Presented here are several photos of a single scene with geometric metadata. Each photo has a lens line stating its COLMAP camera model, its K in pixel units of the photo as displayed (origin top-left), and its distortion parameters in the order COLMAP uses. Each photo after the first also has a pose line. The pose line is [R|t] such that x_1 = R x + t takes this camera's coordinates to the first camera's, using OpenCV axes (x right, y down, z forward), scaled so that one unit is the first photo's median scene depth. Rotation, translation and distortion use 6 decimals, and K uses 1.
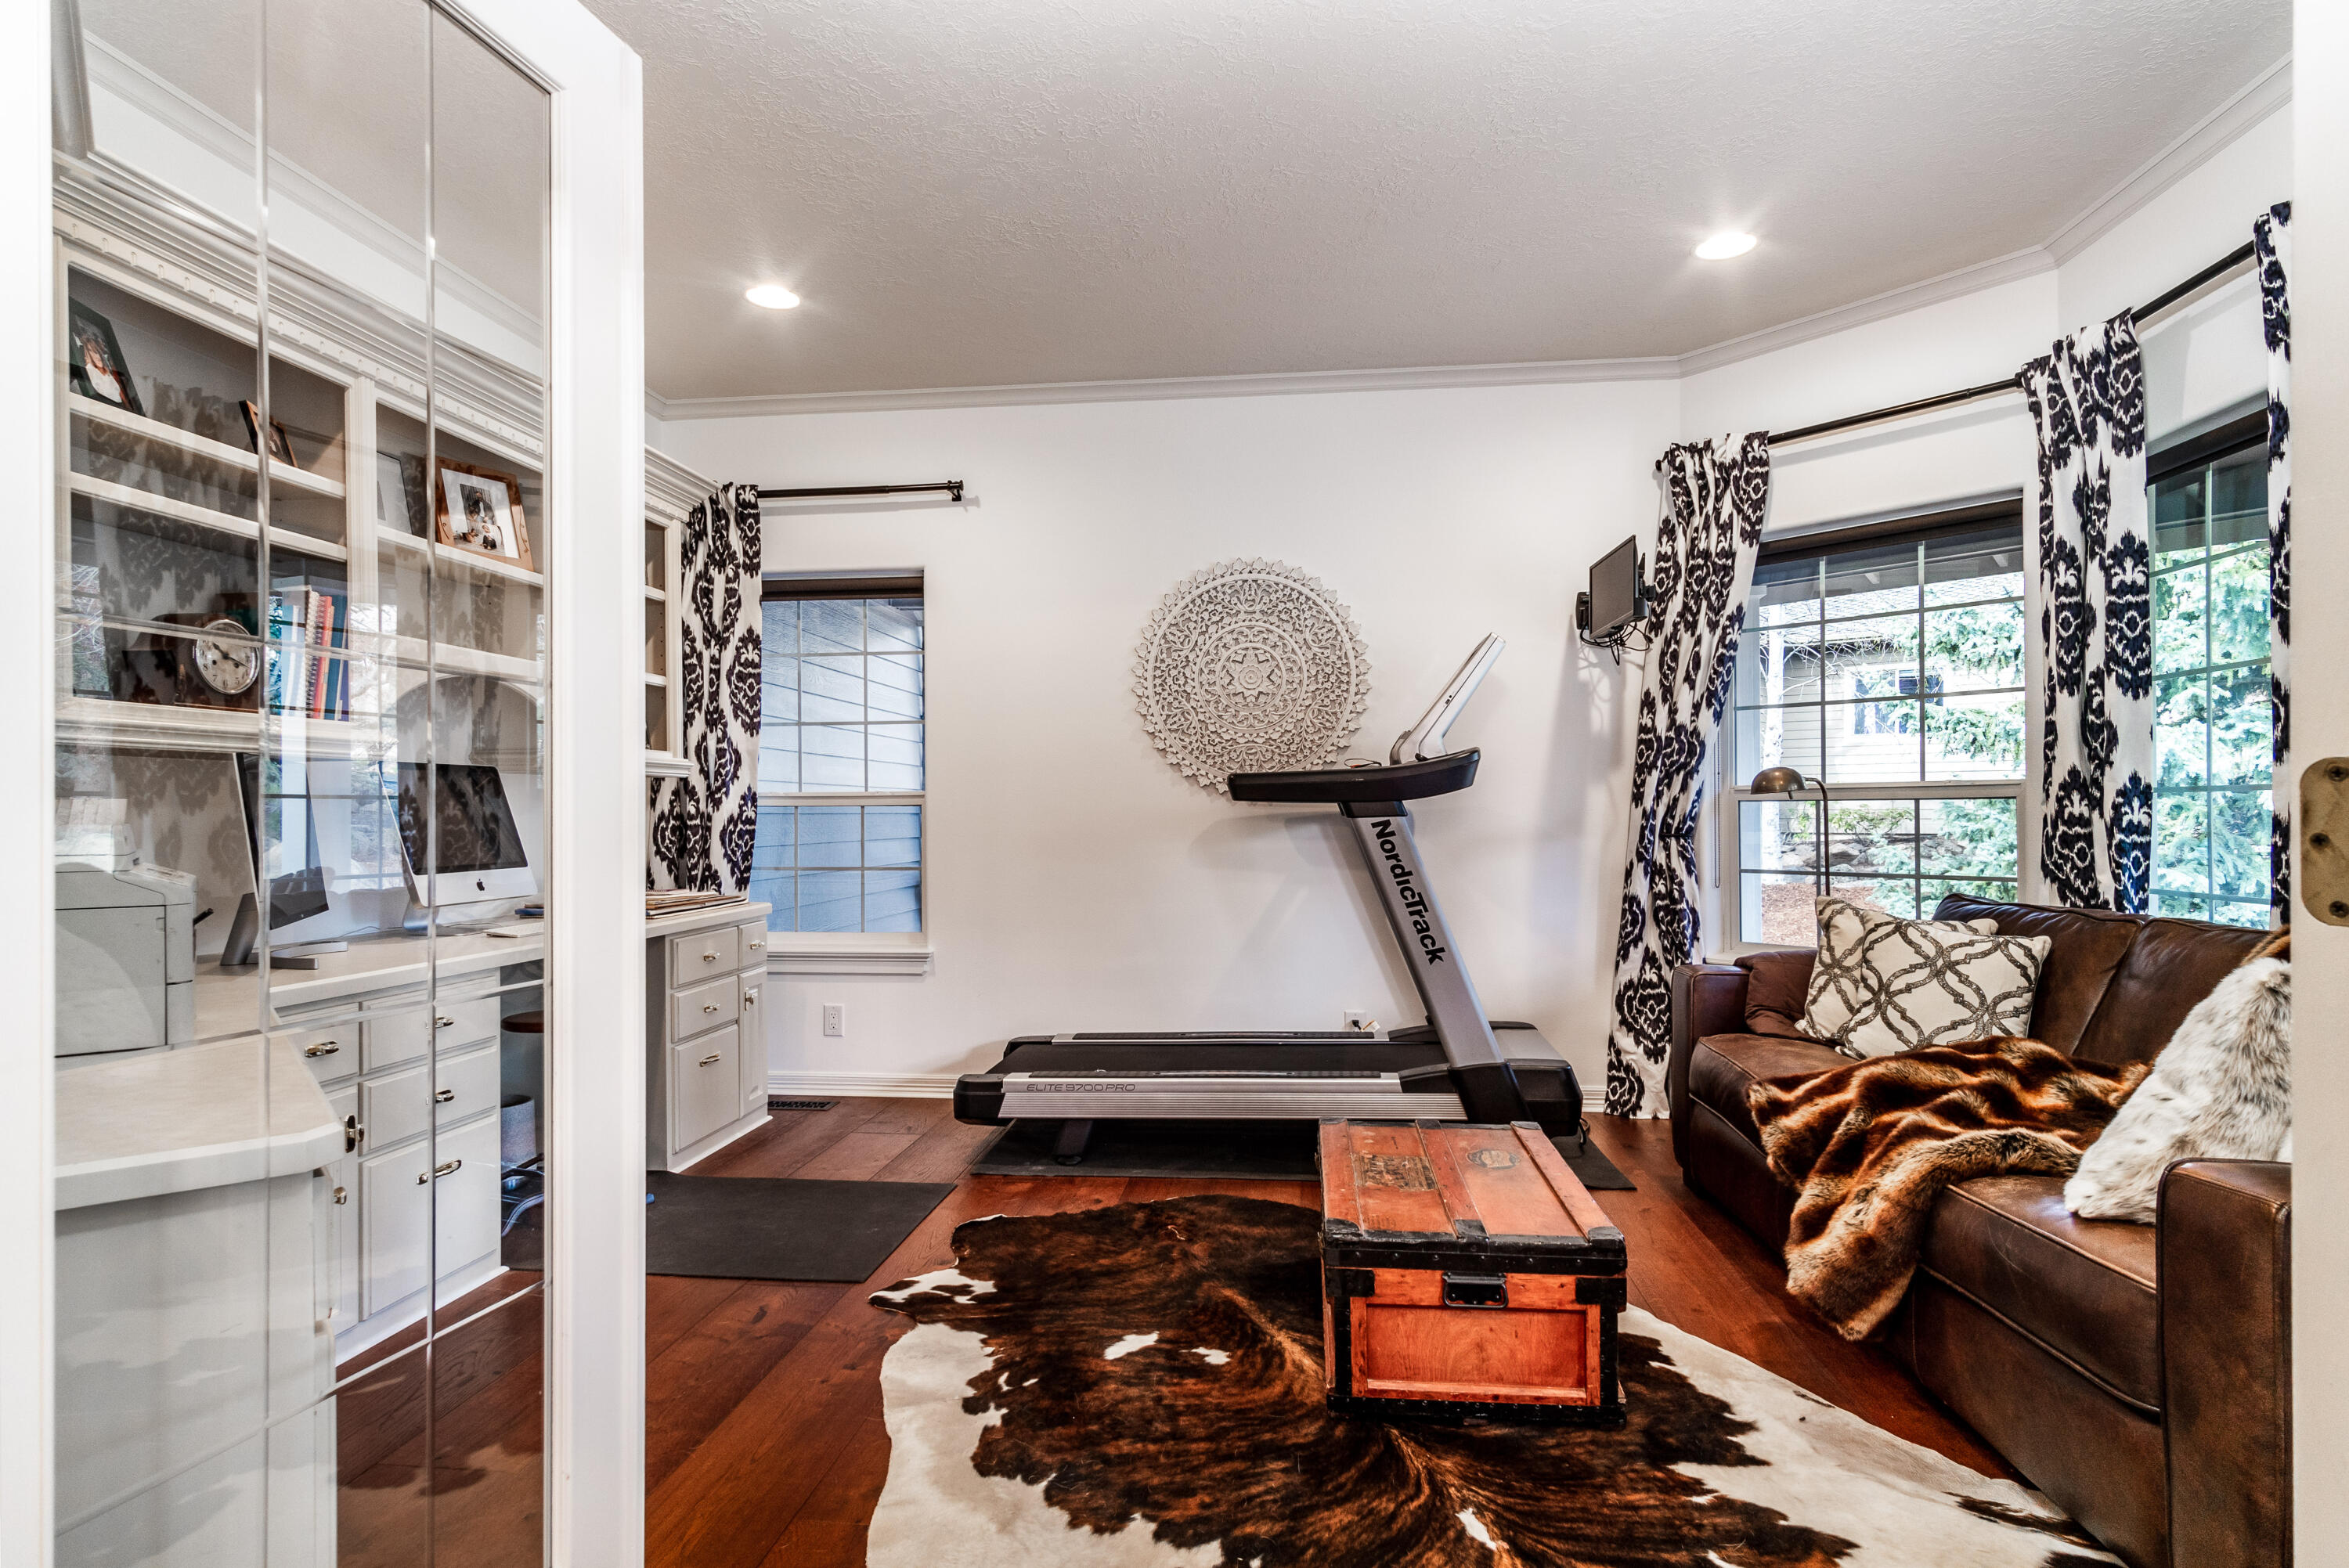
lens RADIAL K [[1243.9, 0, 1174.5], [0, 1243.9, 784.0], [0, 0, 1]] dist [0.003712, 0.000856]
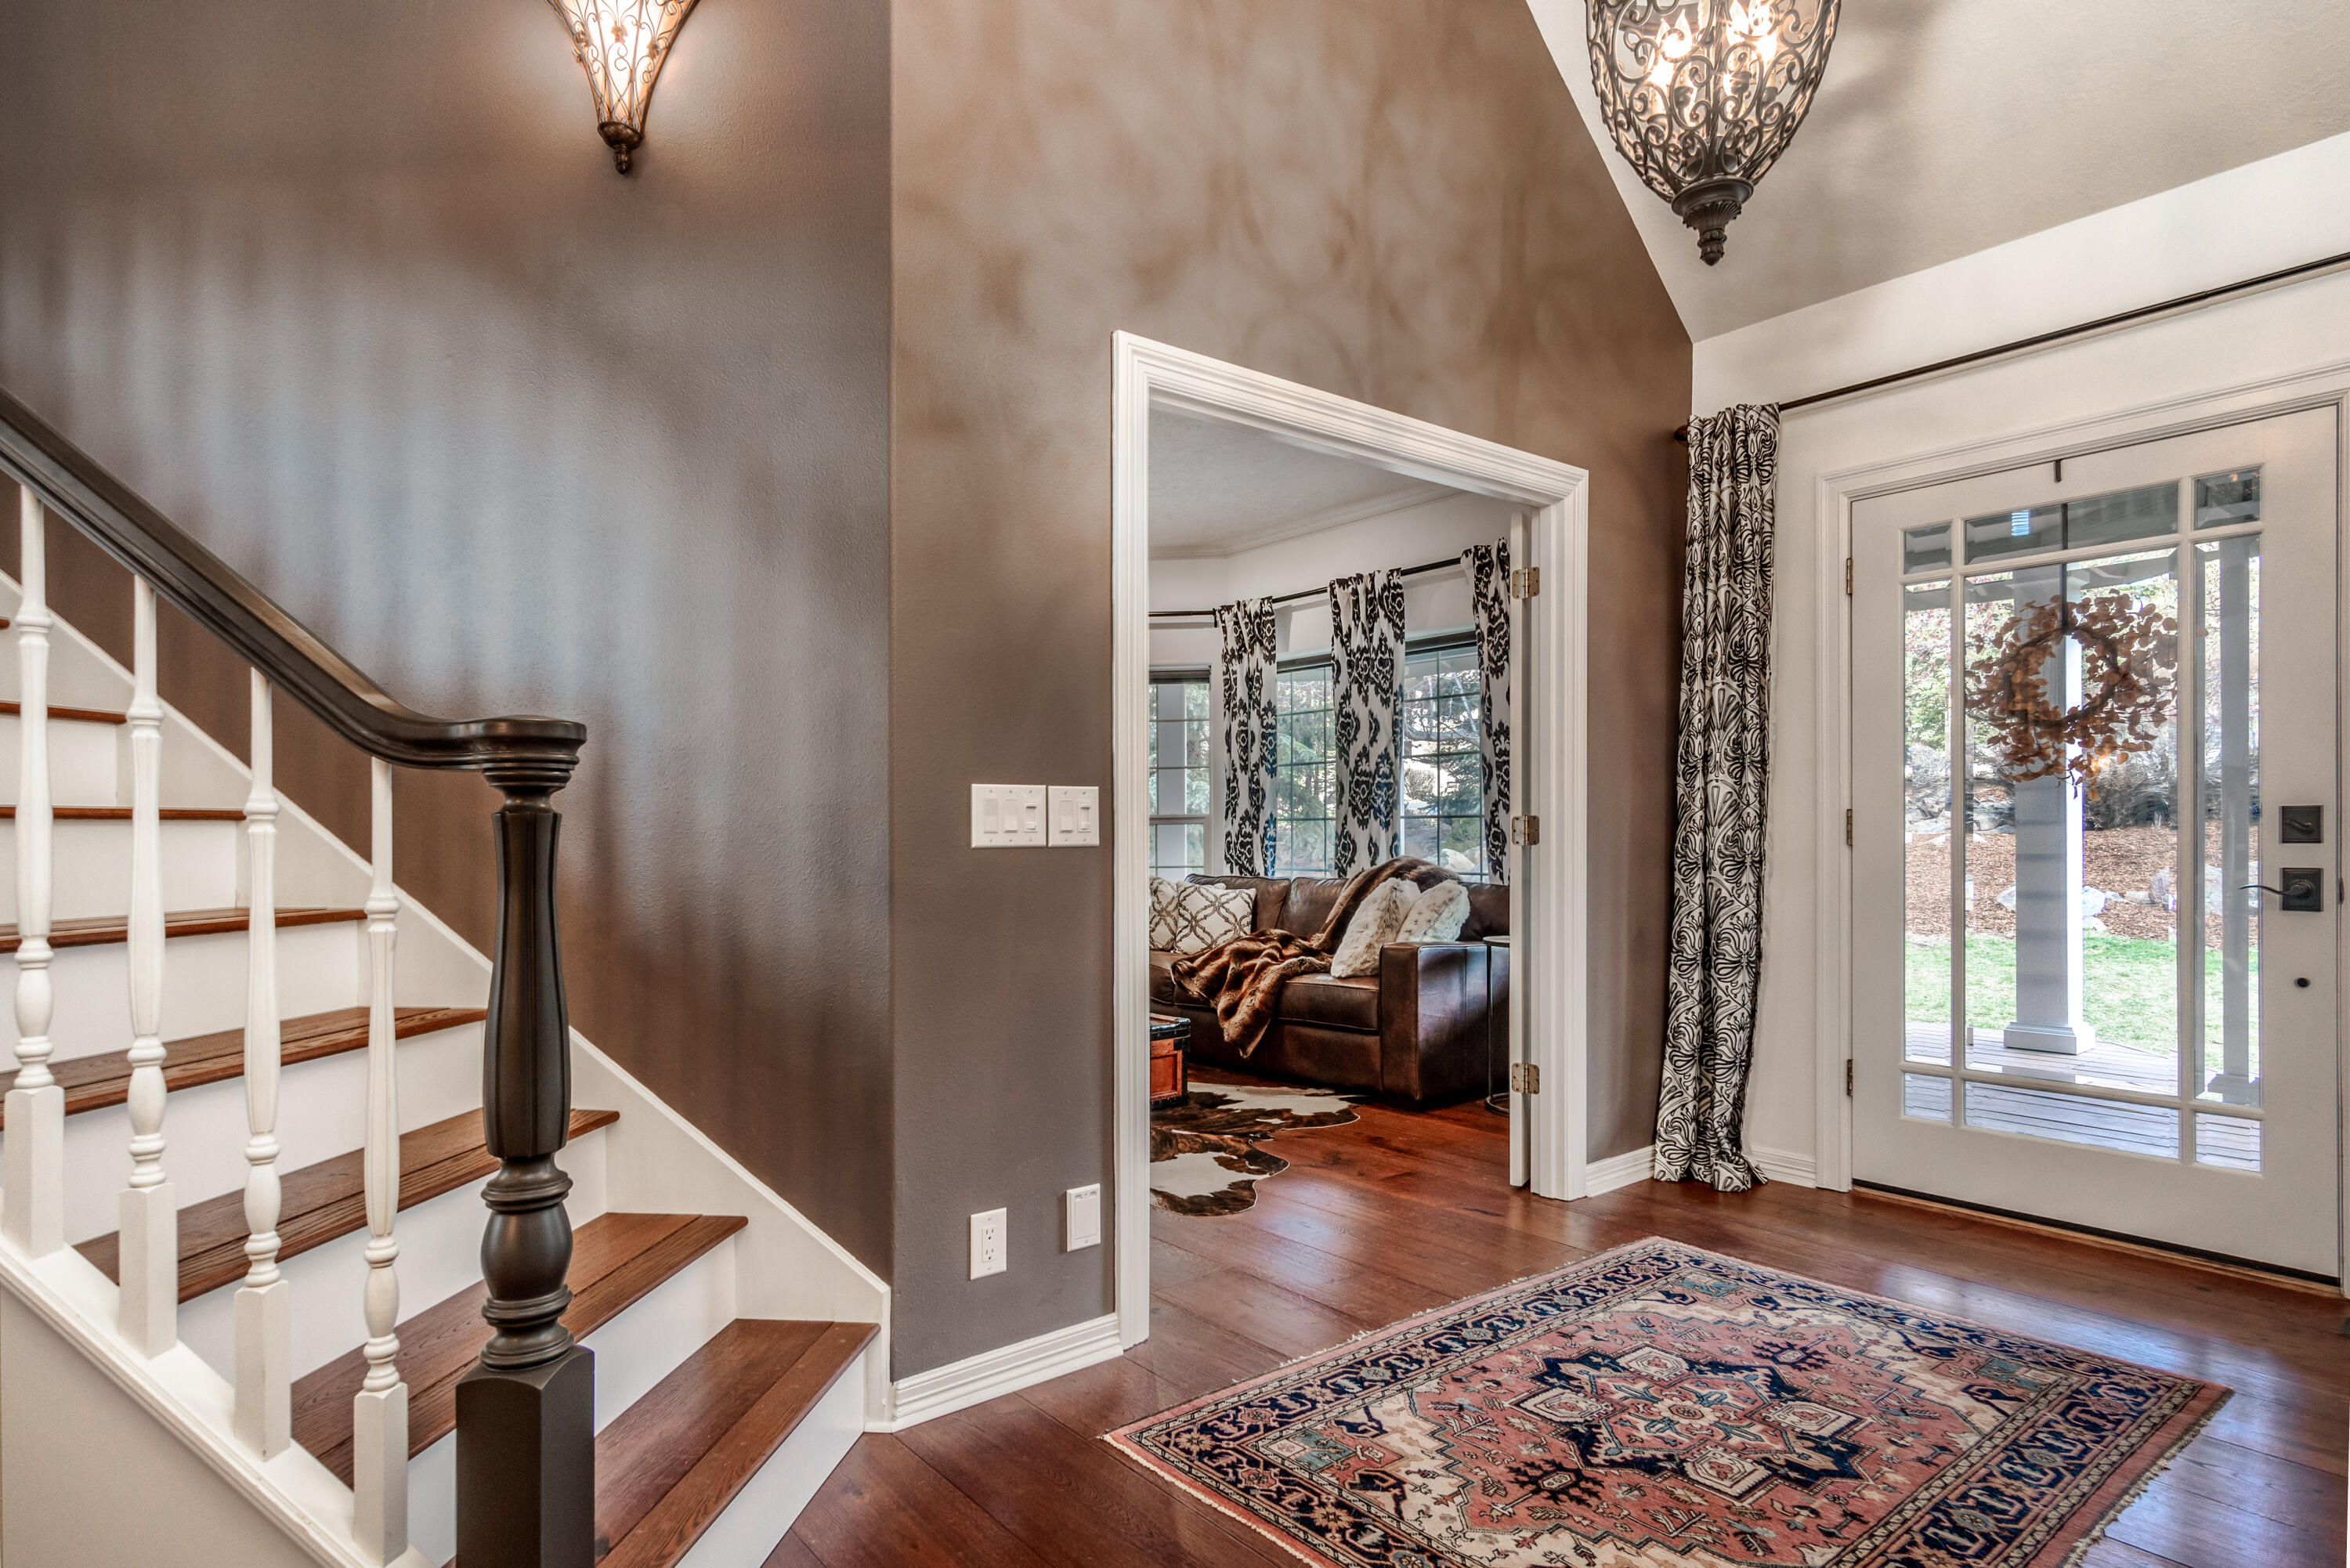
lens RADIAL K [[1244.4, 0, 1175.0], [0, 1244.4, 784.0], [0, 0, 1]] dist [0.003712, 0.000856]
pose [[0.707693, 0.024183, 0.706106, -0.848054], [-0.009350, 0.999647, -0.024865, -0.003241], [-0.706458, 0.010995, 0.707670, -0.391469]]
